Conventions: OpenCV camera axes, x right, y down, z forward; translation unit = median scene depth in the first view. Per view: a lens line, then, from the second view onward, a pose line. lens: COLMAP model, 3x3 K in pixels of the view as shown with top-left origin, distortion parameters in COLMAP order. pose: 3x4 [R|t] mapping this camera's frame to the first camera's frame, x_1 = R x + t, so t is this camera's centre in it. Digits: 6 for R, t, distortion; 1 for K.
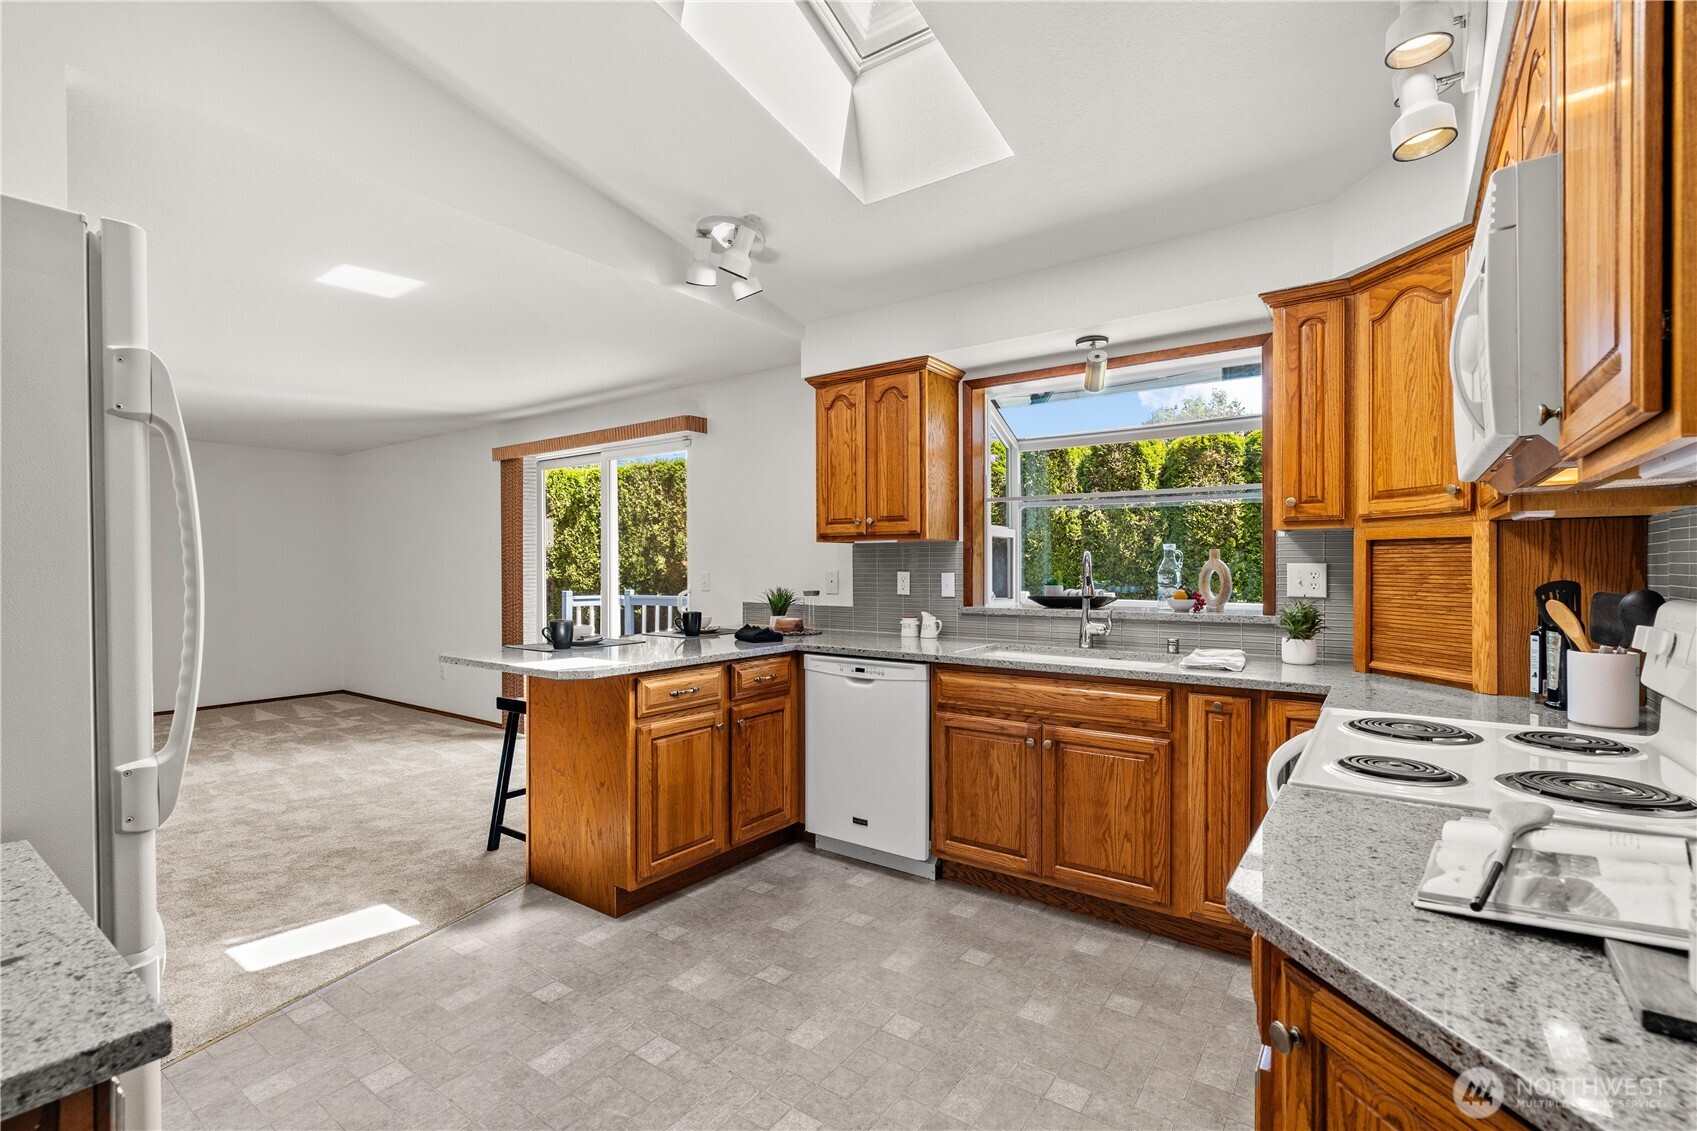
lens RADIAL K [[771.1, 0, 847.9], [0, 771.1, 568.2], [0, 0, 1]] dist [-0.011040, 0.003757]
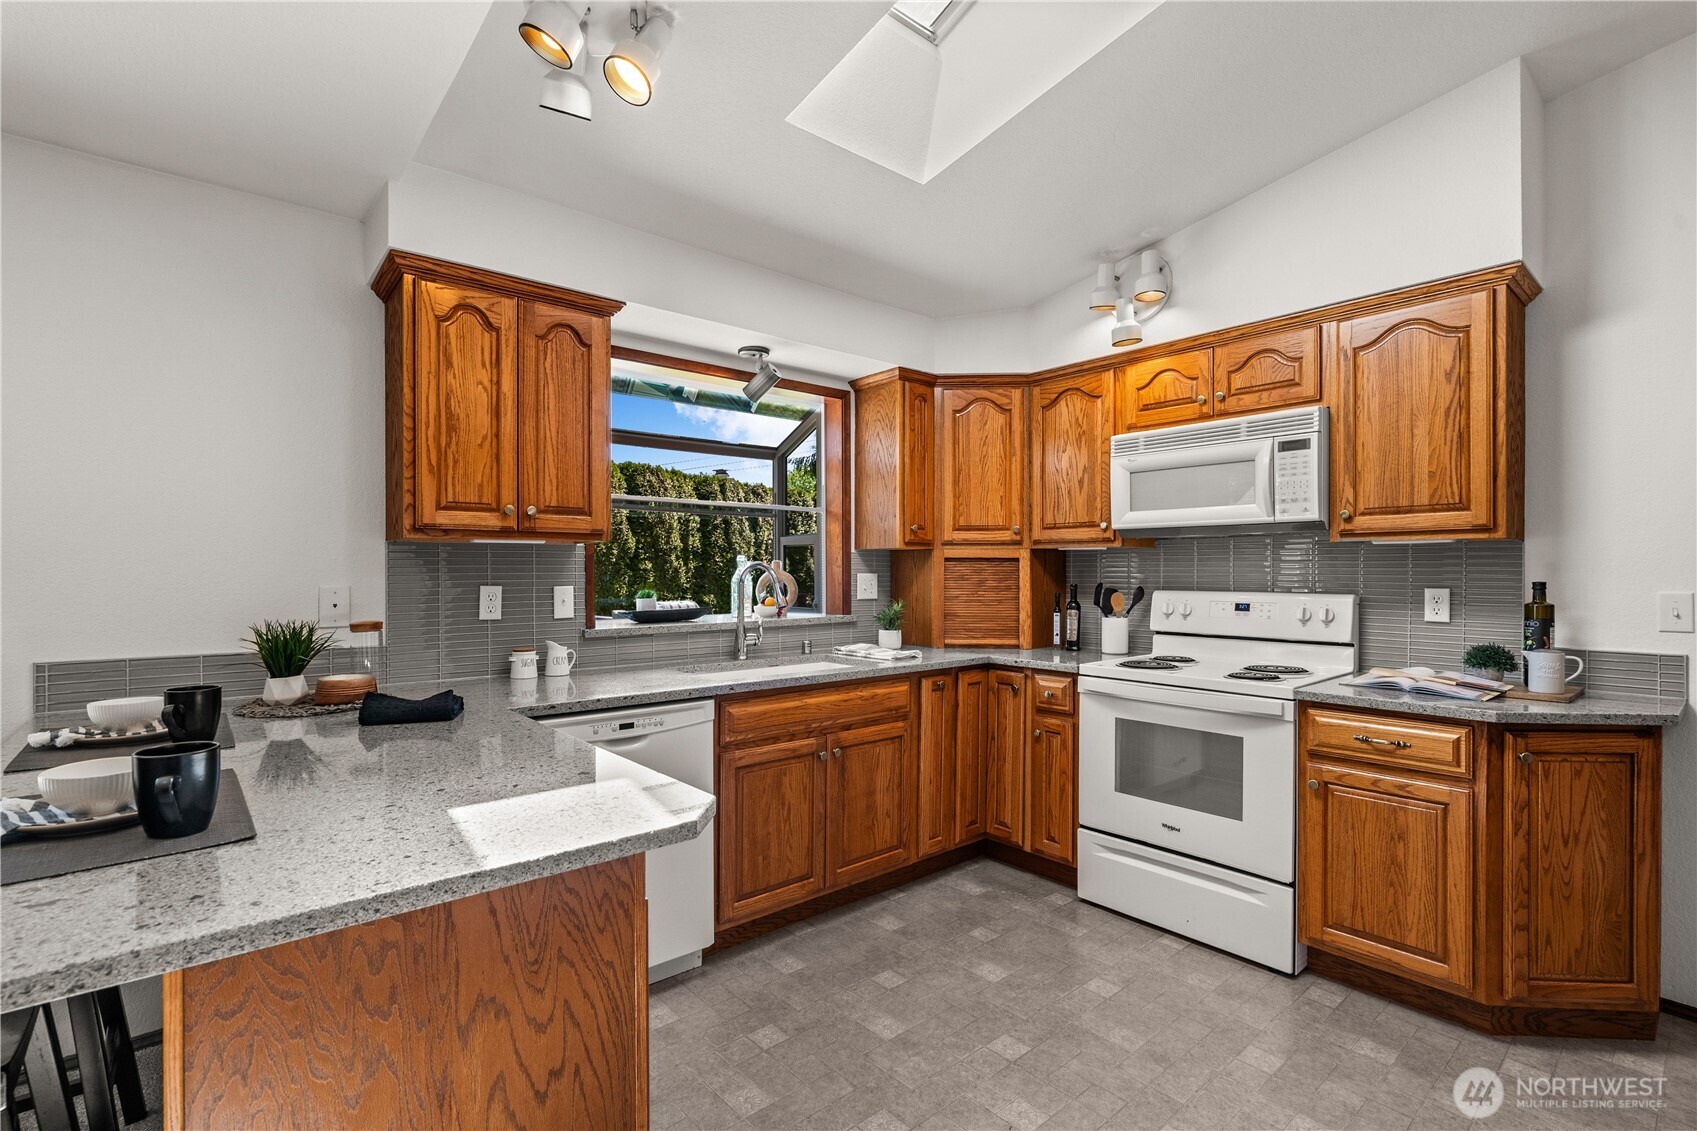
lens RADIAL K [[771.1, 0, 840.6], [0, 771.1, 571.3], [0, 0, 1]] dist [-0.011040, 0.003757]
pose [[0.245045, 0.001325, 0.969511, -0.687150], [0.005335, 0.999982, -0.002715, -0.006550], [-0.969497, 0.005838, 0.245034, 0.710363]]
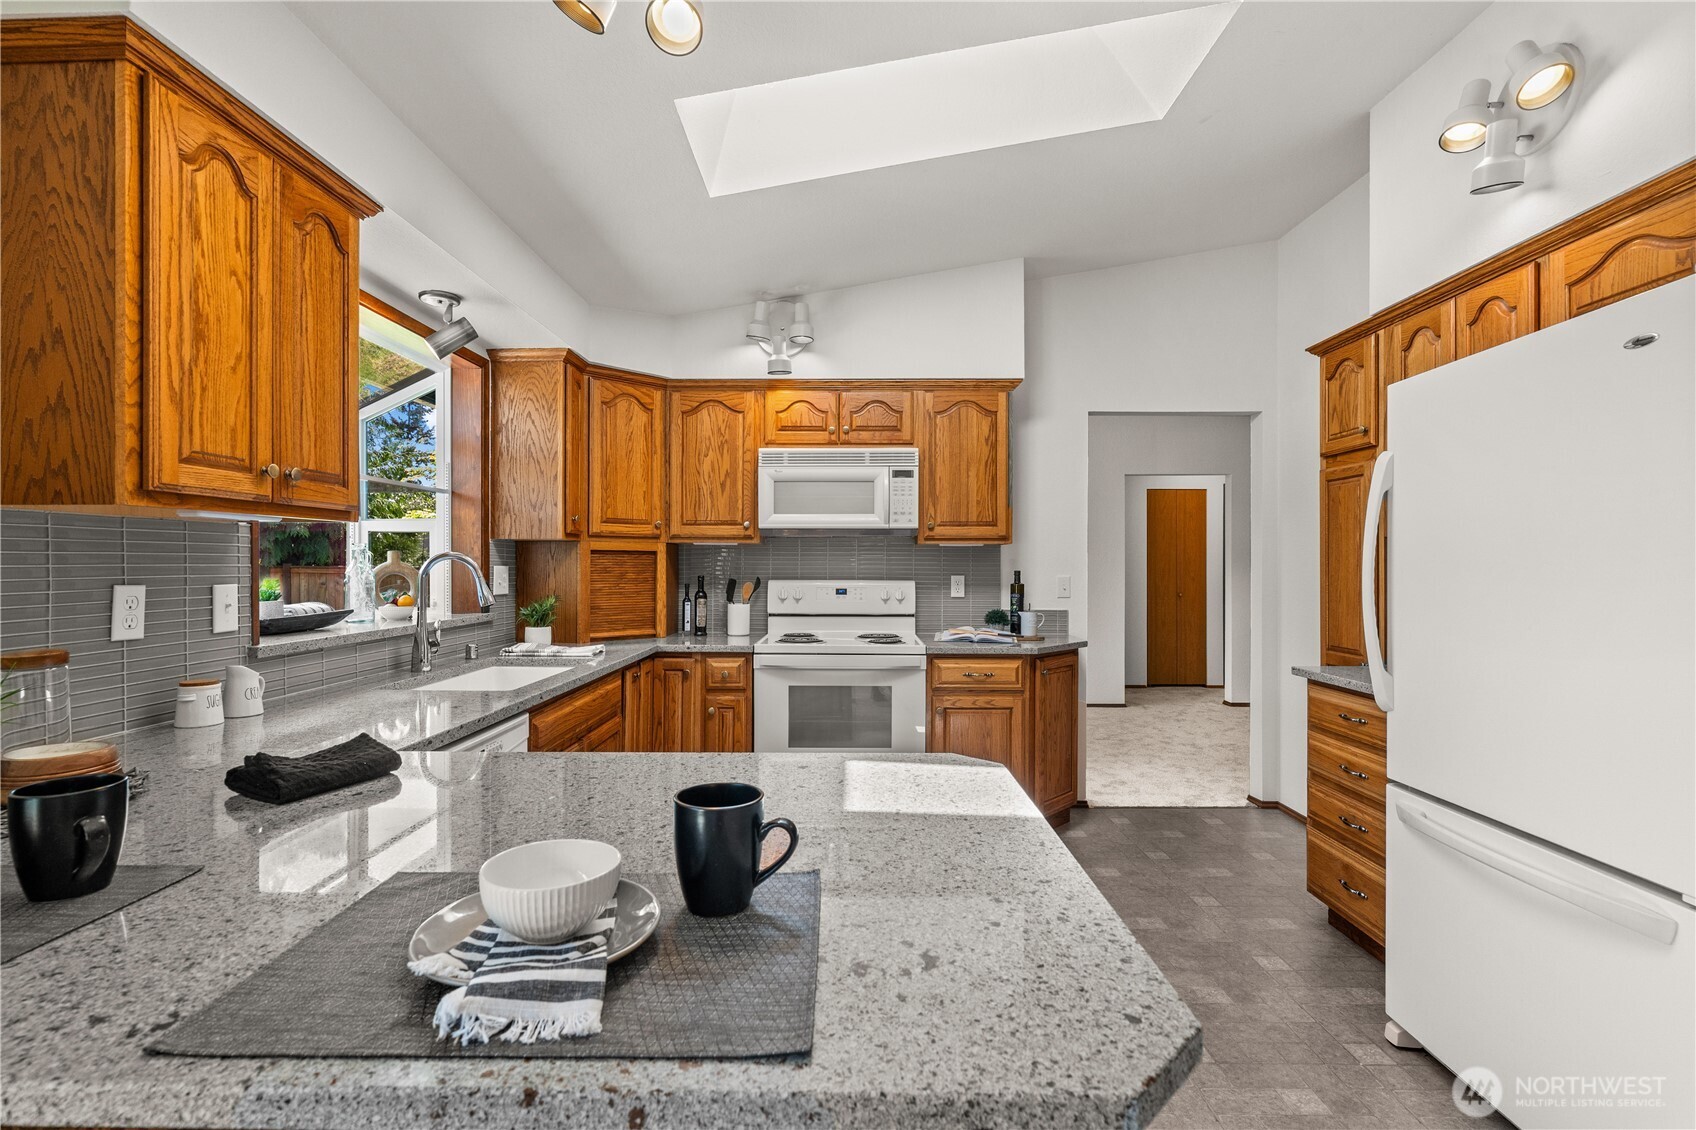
lens RADIAL K [[770.6, 0, 839.4], [0, 770.6, 562.5], [0, 0, 1]] dist [-0.011040, 0.003757]
pose [[-0.567212, 0.003363, 0.823565, -0.663772], [0.004499, 0.999989, -0.000985, -0.008051], [-0.823559, 0.003147, -0.567221, 1.226112]]
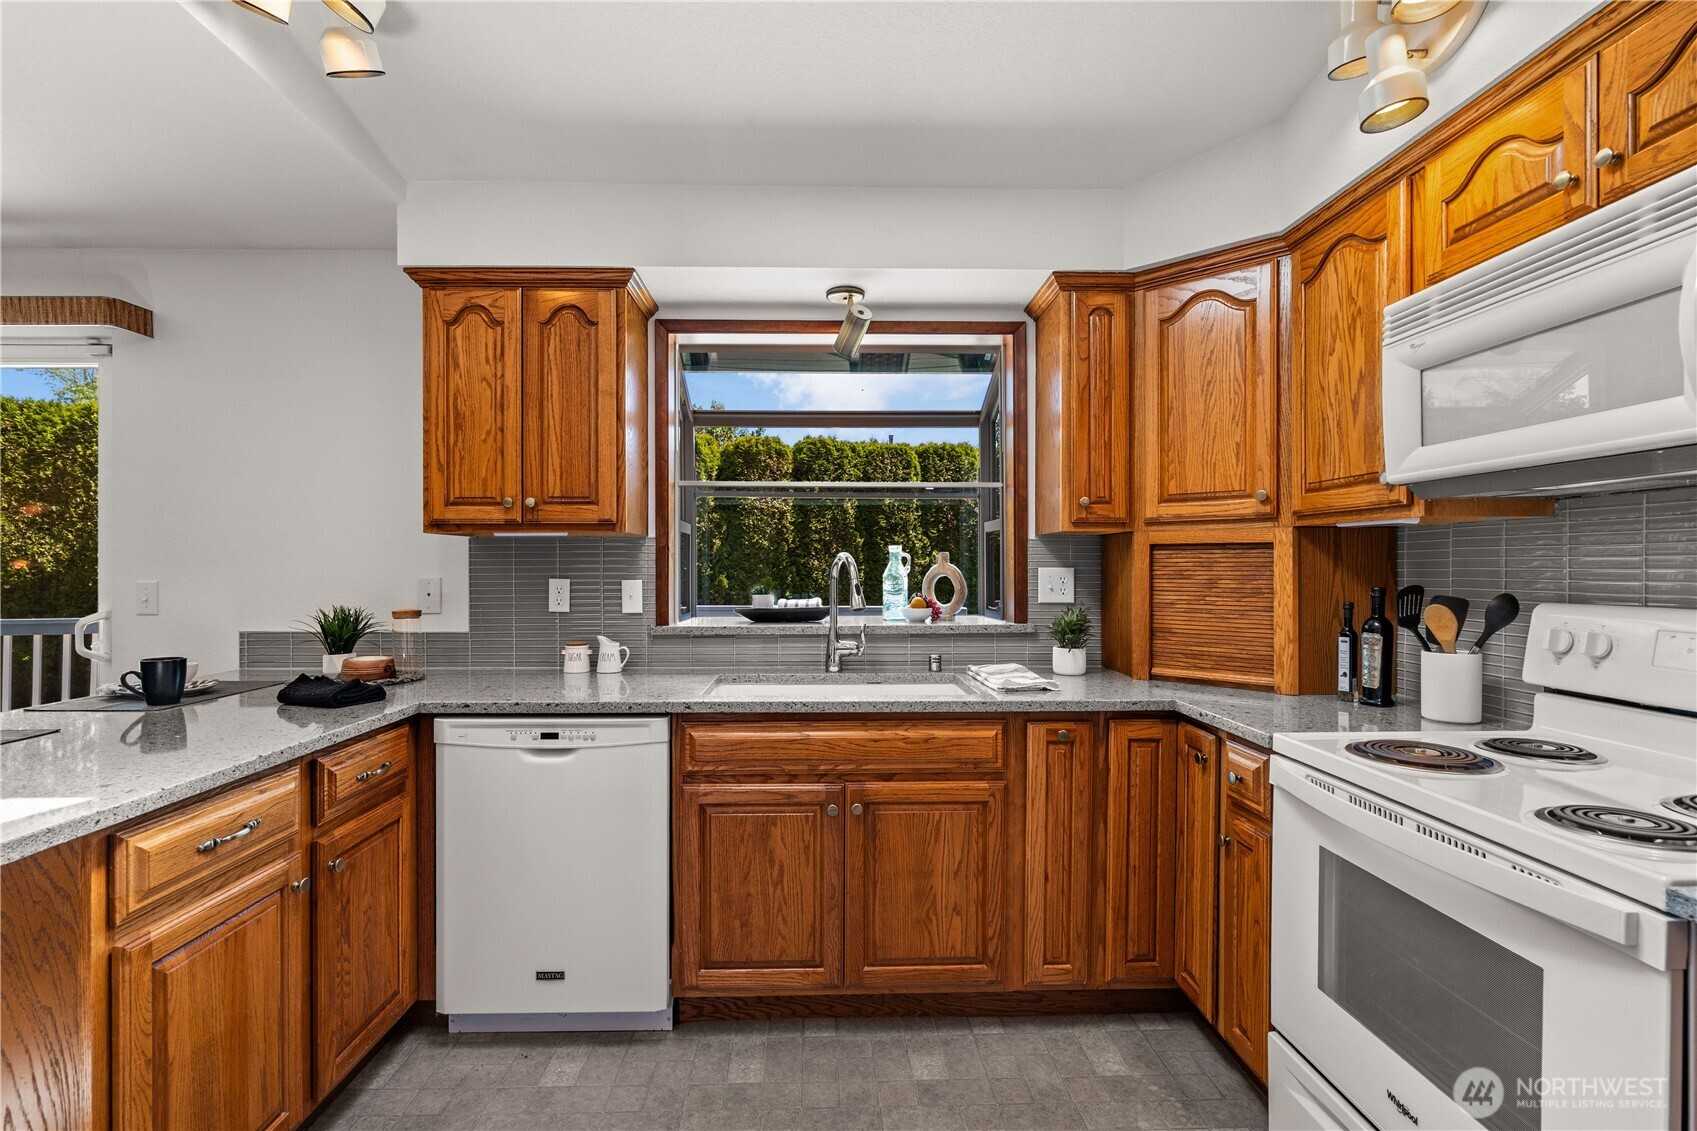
lens RADIAL K [[771.1, 0, 835.9], [0, 771.1, 567.6], [0, 0, 1]] dist [-0.011040, 0.003757]
pose [[0.795973, 0.000841, 0.605332, -0.200186], [0.001958, 0.999990, -0.003965, -0.003188], [-0.605329, 0.004342, 0.795964, 0.395276]]
